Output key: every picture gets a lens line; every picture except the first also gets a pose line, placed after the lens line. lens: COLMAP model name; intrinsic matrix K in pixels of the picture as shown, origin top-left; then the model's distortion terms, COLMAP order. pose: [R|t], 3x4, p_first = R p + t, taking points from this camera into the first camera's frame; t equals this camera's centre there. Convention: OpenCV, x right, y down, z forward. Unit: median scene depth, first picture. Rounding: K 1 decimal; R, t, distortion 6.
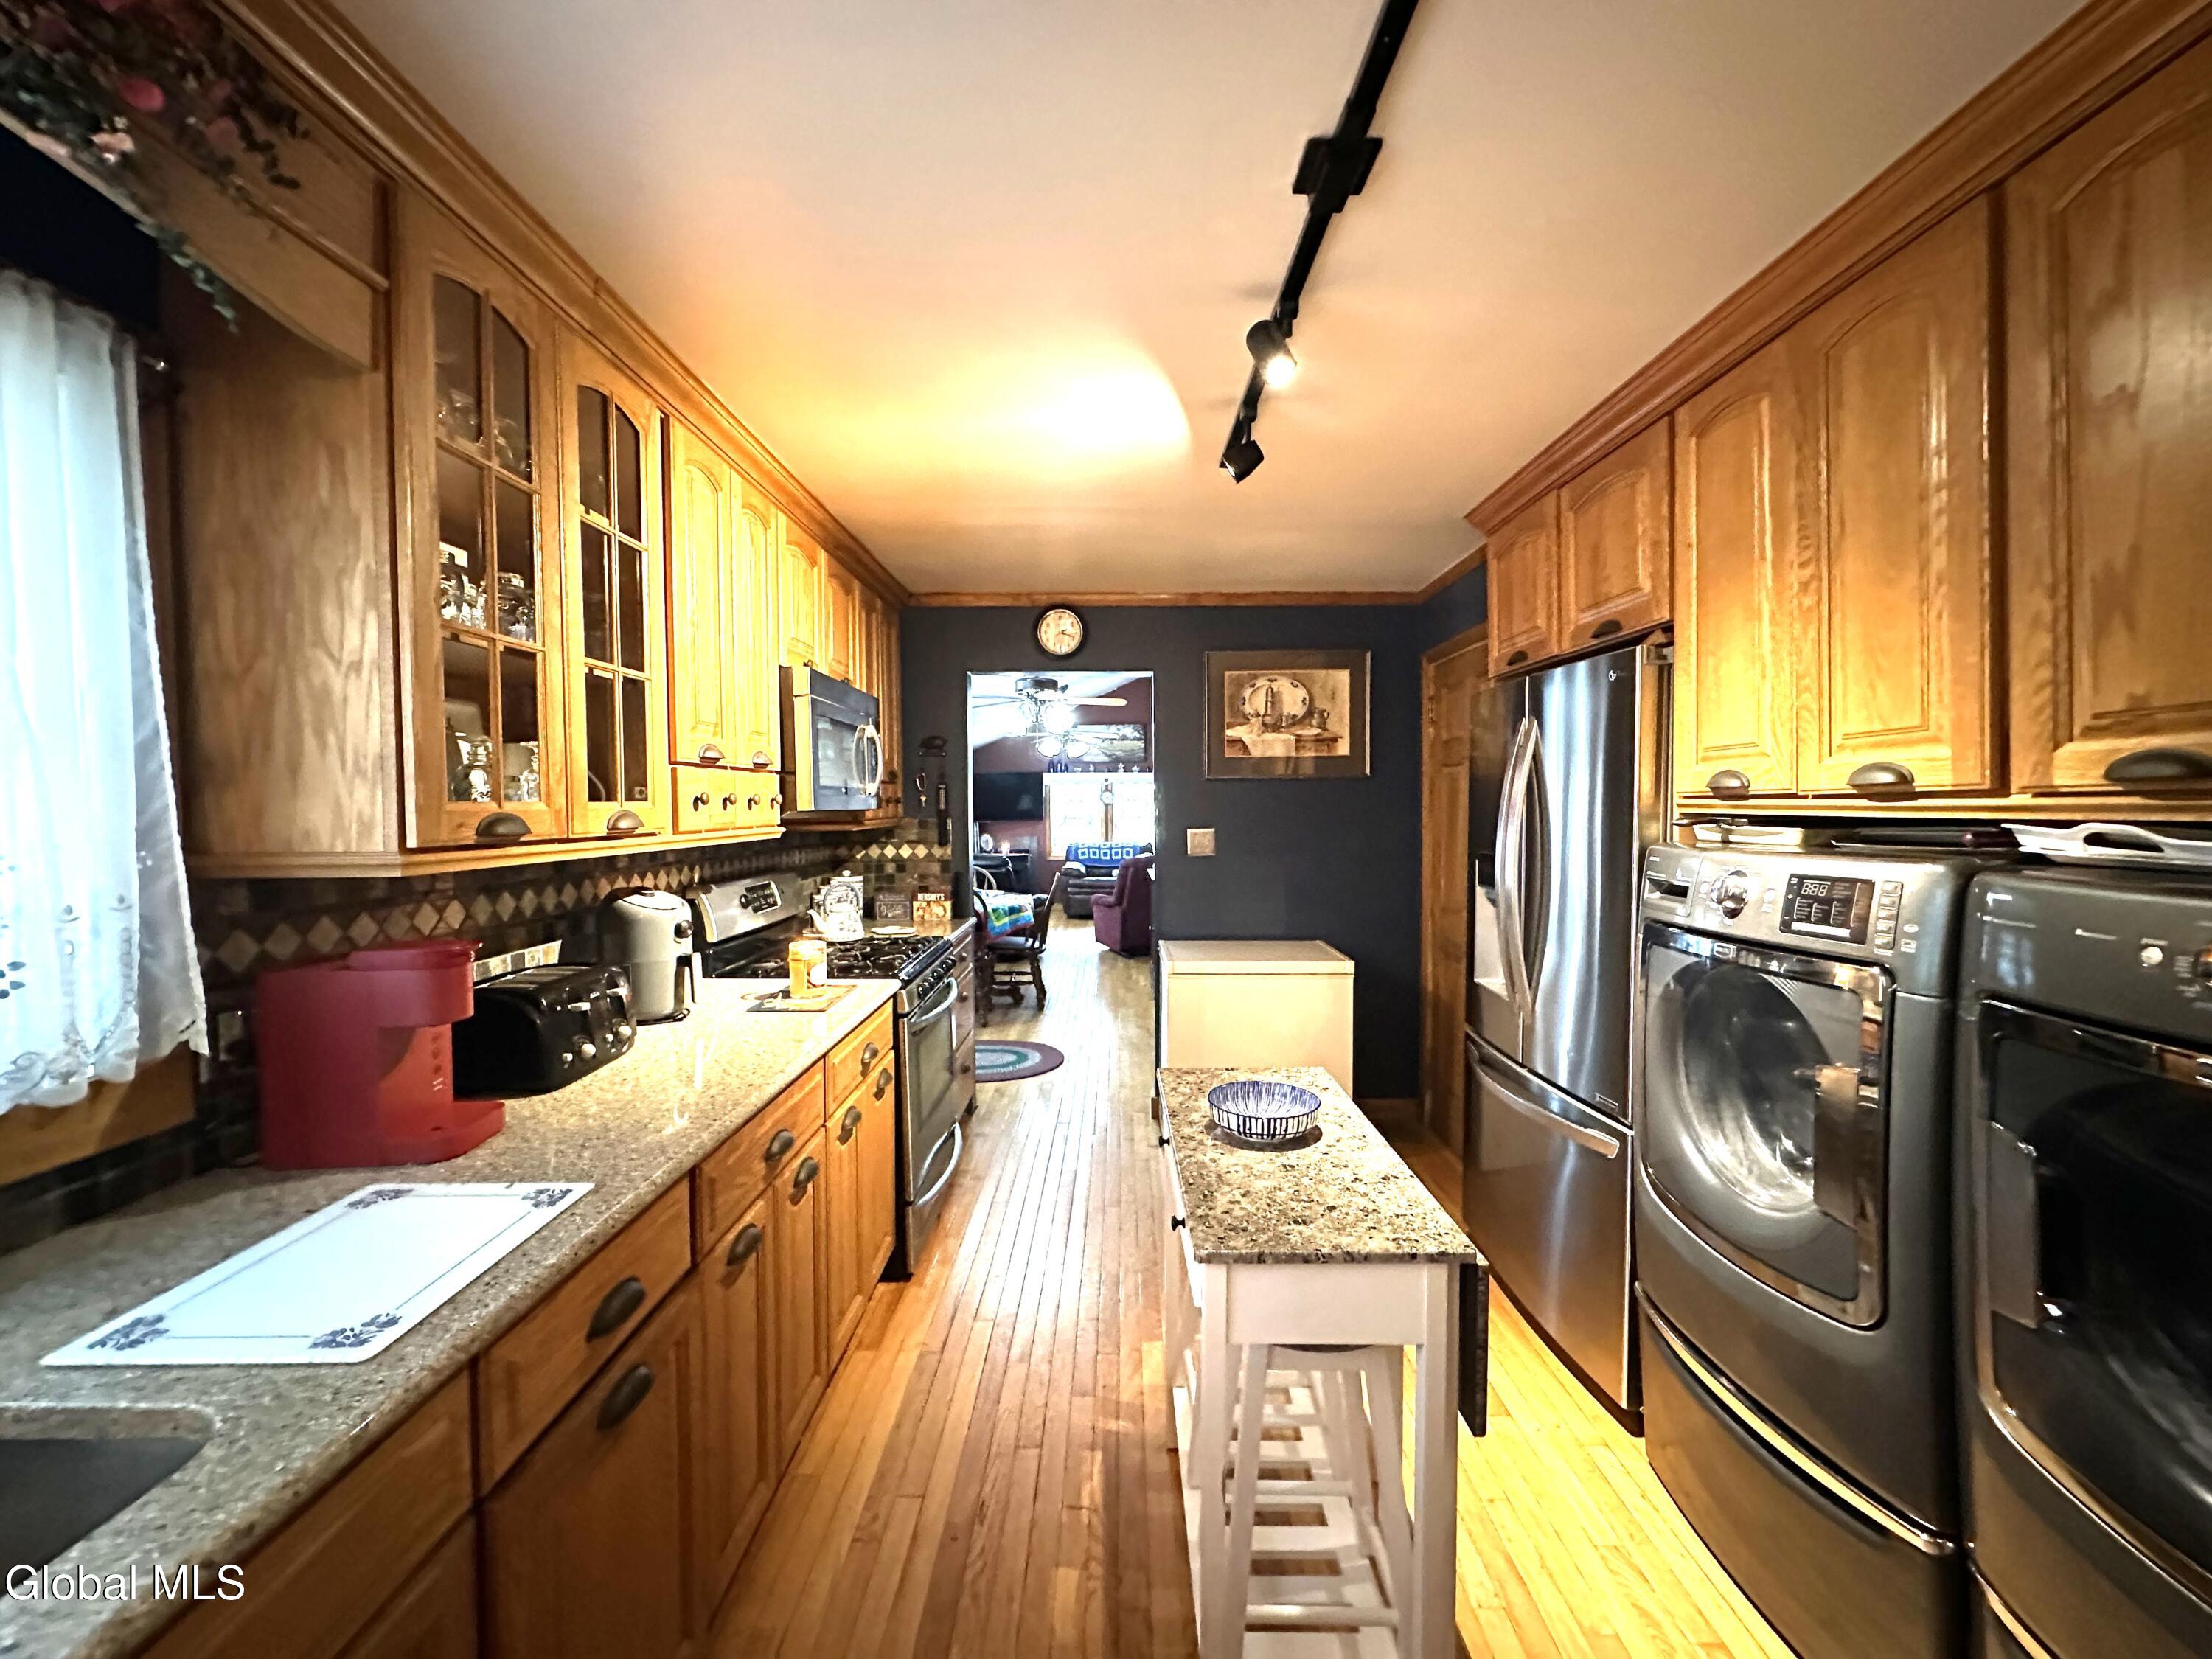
lens RADIAL K [[882.3, 0, 1105.6], [0, 882.3, 821.9], [0, 0, 1]] dist [-0.000578, 0.000388]
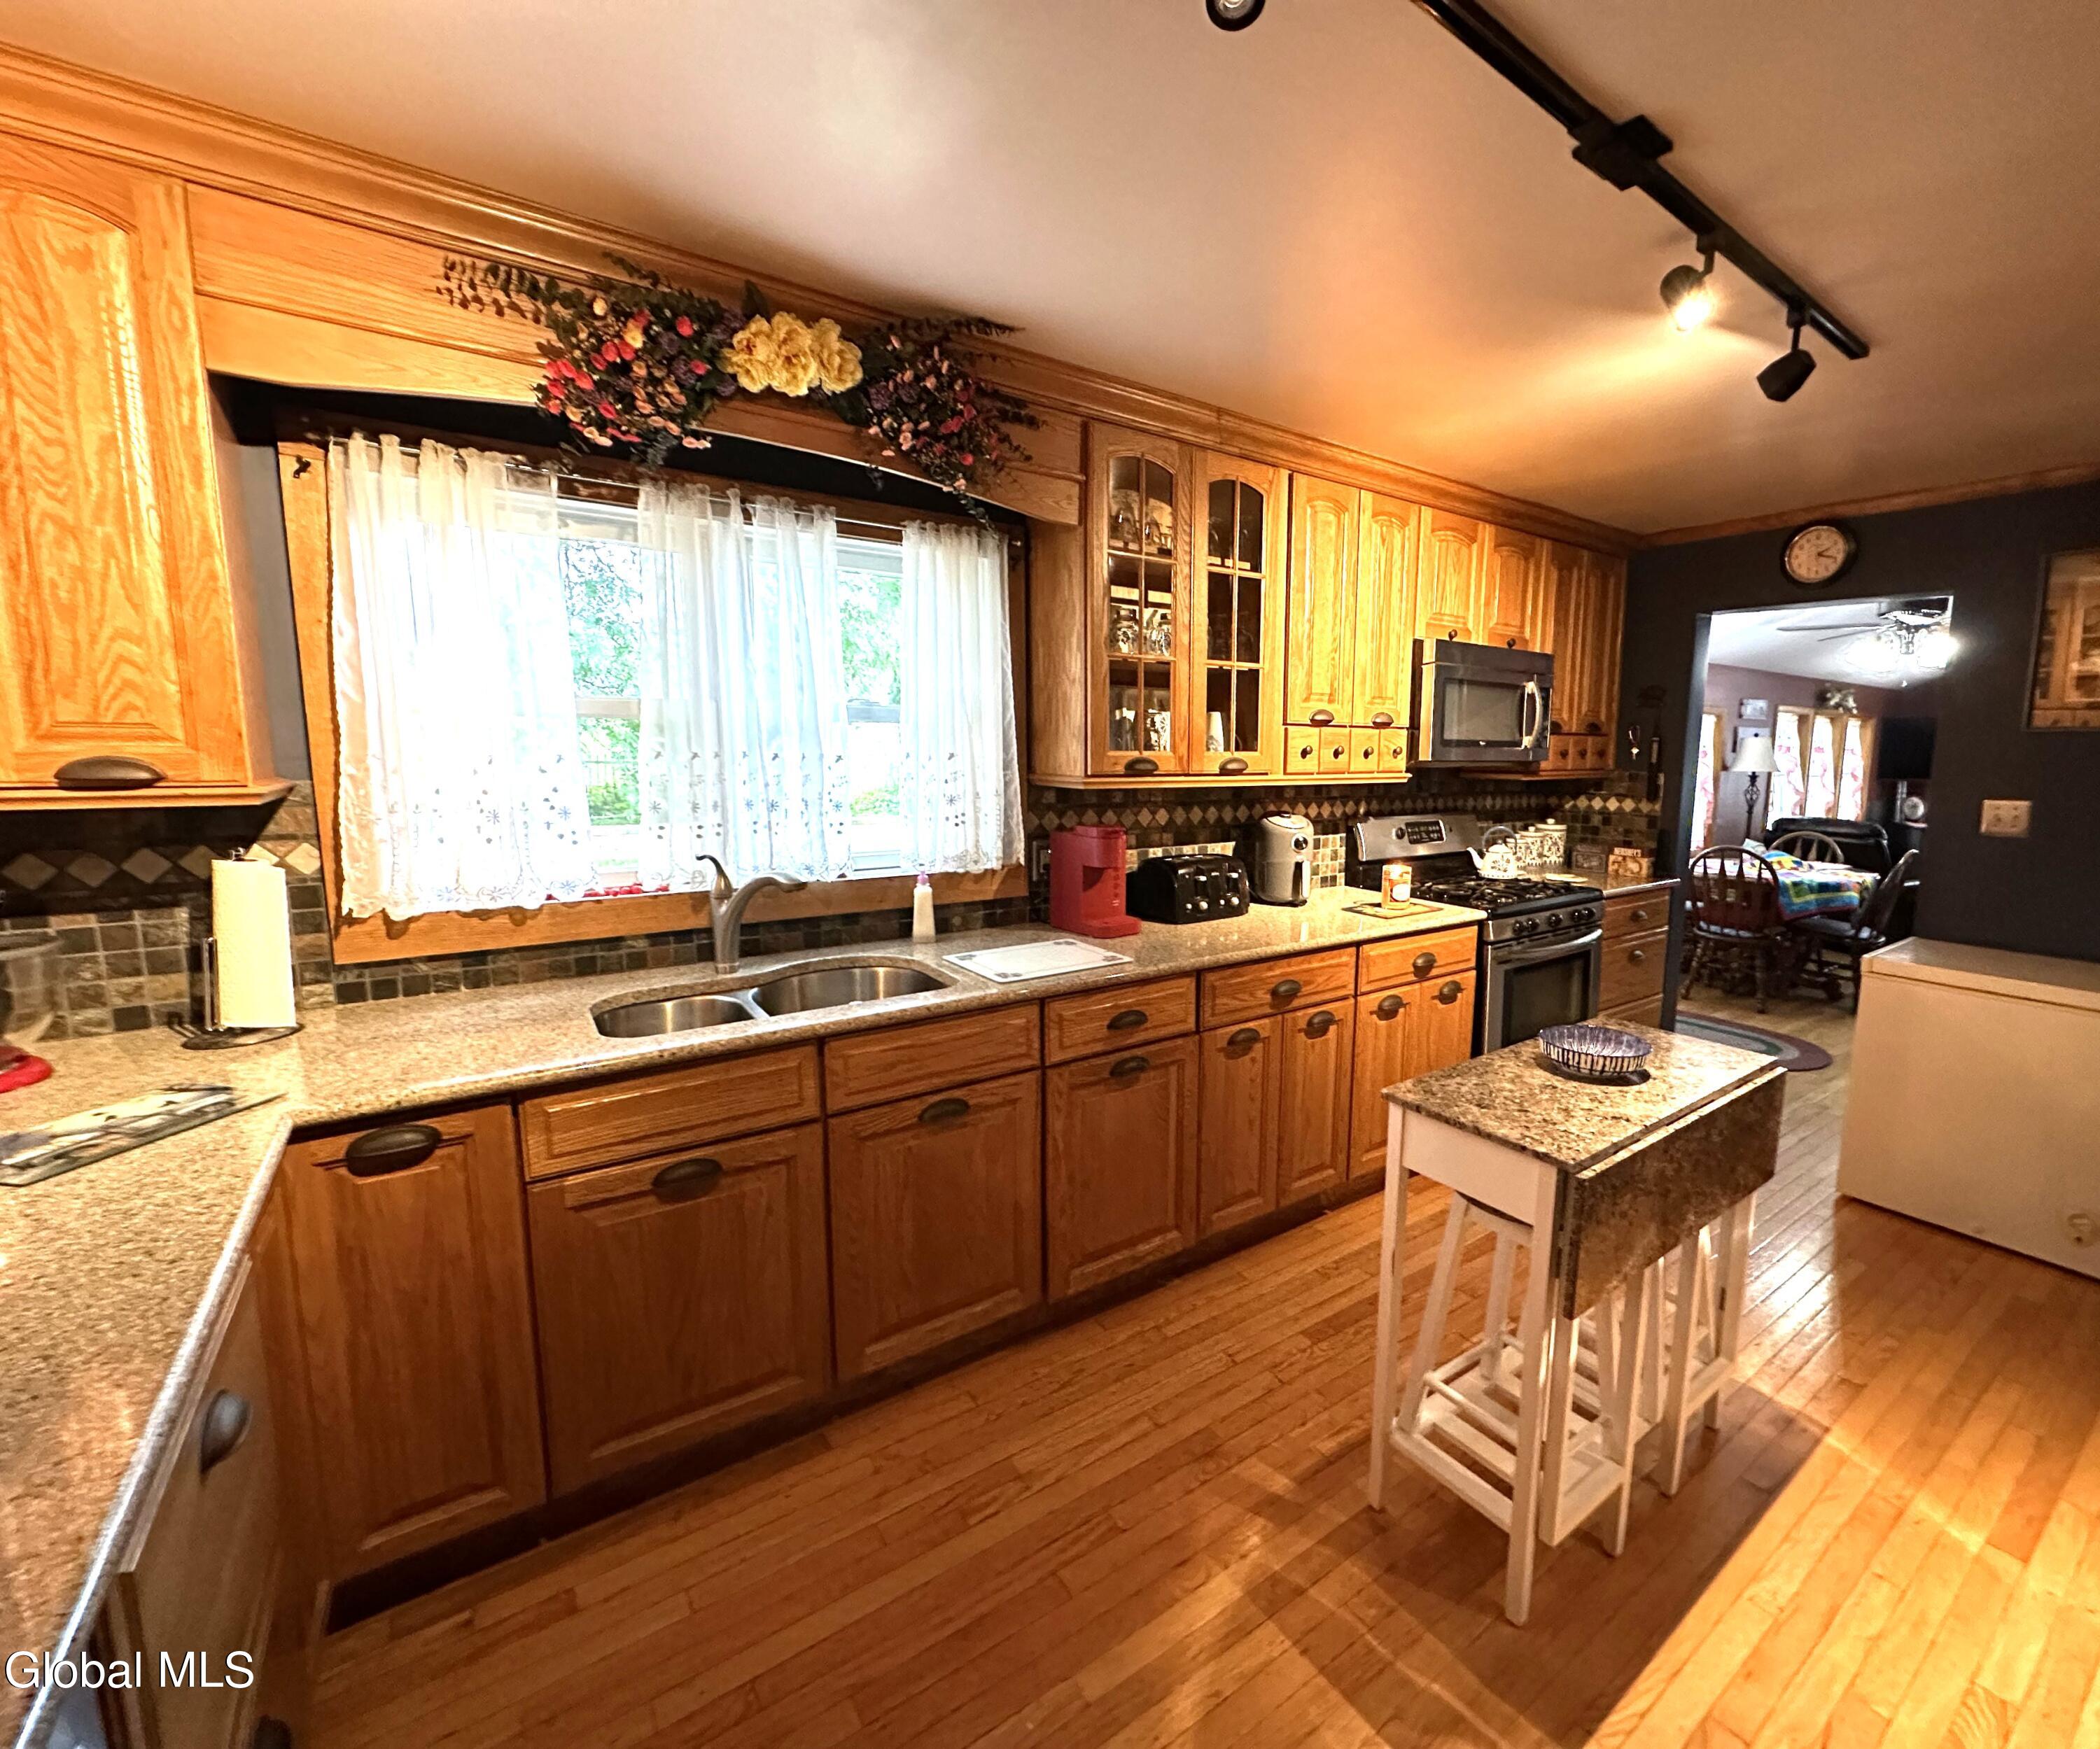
lens RADIAL K [[929.4, 0, 1166.9], [0, 929.4, 868.1], [0, 0, 1]] dist [-0.001216, -0.000009]
pose [[0.617174, 0.118867, -0.777796, 0.566290], [-0.034493, 0.991660, 0.124181, -0.015795], [0.786070, -0.049813, 0.616127, -0.083725]]
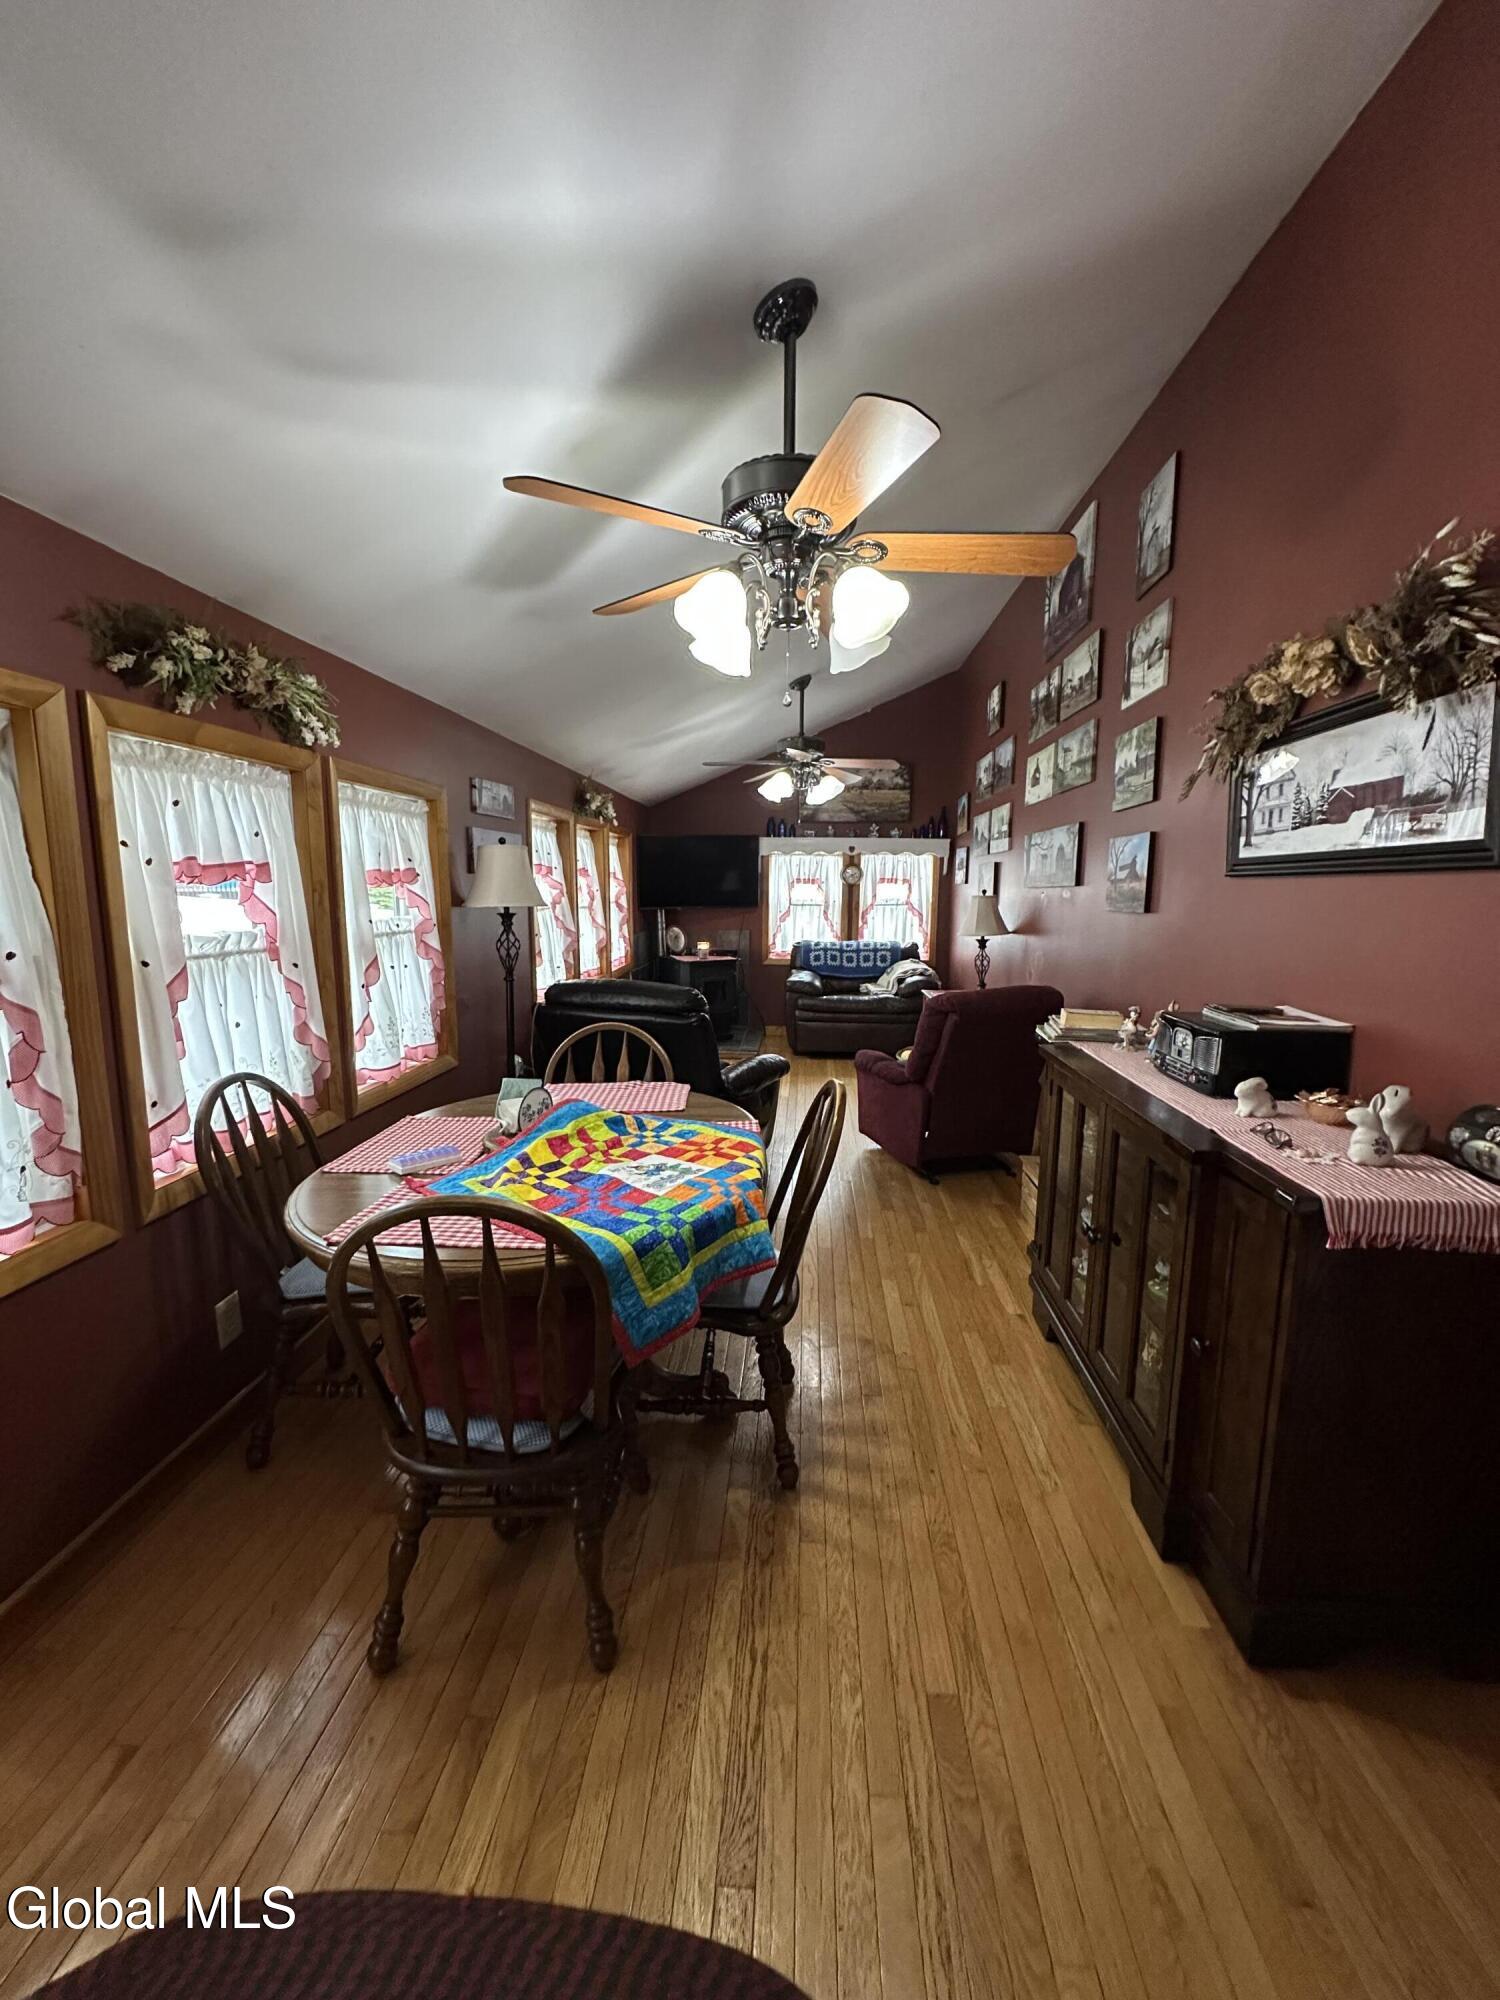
lens RADIAL K [[797.7, 0, 753.9], [0, 797.7, 998.8], [0, 0, 1]] dist [-0.000578, 0.000388]
pose [[0.998360, 0.019038, -0.053997, -0.226304], [-0.012411, 0.992634, 0.120514, -0.035182], [0.055893, -0.119646, 0.991242, 2.194432]]
